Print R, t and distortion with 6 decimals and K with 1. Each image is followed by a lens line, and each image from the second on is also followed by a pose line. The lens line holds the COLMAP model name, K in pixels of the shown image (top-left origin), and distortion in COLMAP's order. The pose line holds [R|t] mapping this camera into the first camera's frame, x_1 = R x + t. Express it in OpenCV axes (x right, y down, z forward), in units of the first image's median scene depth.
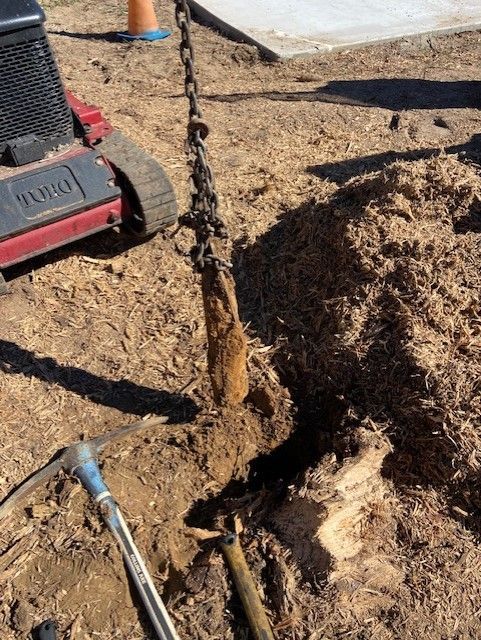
lens RADIAL K [[455.4, 0, 241.2], [0, 455.4, 322.0], [0, 0, 1]] dist [-0.000288, -0.004186]
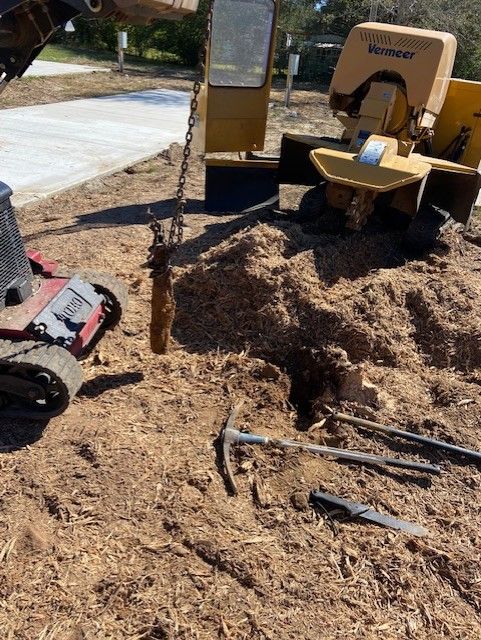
lens RADIAL K [[455.4, 0, 241.2], [0, 455.4, 322.0], [0, 0, 1]] dist [-0.000288, -0.004186]
pose [[0.678052, -0.318106, 0.662612, -0.993722], [0.477802, 0.875794, -0.068487, 0.073899], [-0.558525, 0.363035, 0.745825, -0.208680]]
